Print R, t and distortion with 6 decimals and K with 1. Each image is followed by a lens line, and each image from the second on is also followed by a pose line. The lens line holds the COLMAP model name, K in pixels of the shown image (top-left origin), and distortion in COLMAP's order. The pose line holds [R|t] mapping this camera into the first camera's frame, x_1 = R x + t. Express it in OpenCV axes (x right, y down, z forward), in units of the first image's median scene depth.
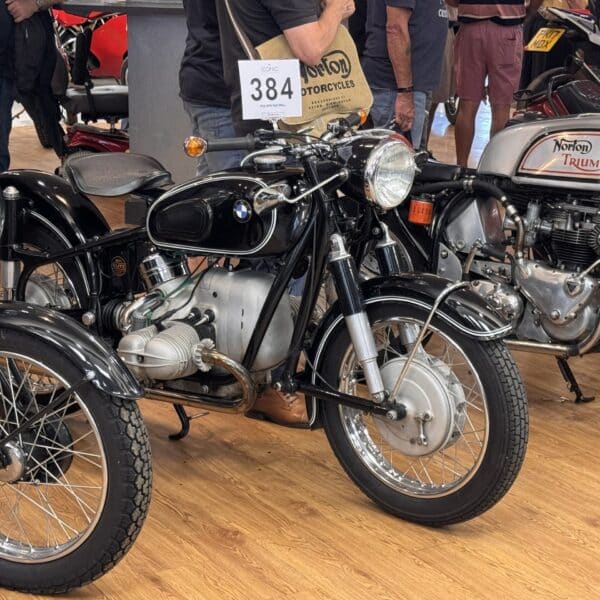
lens RADIAL K [[1502.7, 0, 296.9], [0, 1502.7, 300.5], [0, 0, 1]] dist [0.105152, 0.598210]
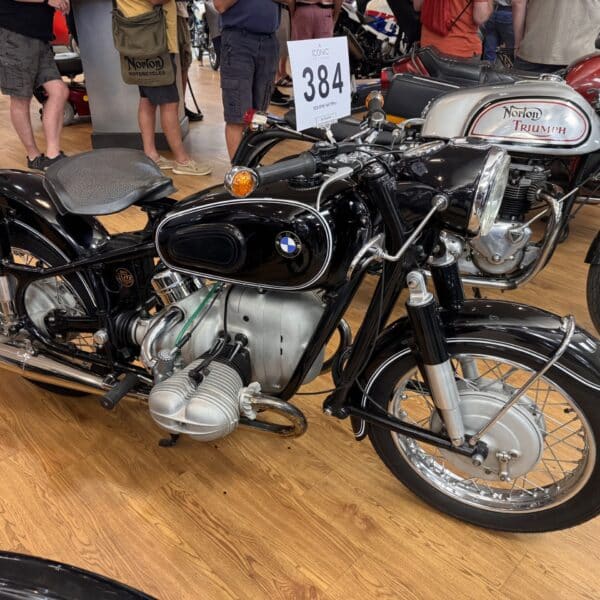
lens RADIAL K [[558.3, 0, 300.0], [0, 558.3, 300.0], [0, 0, 1]] dist [0.119859, -0.223787]
pose [[0.969651, -0.126191, 0.209409, -0.096357], [0.062377, 0.955847, 0.287169, -0.115925], [-0.236401, -0.265392, 0.934709, 0.701503]]
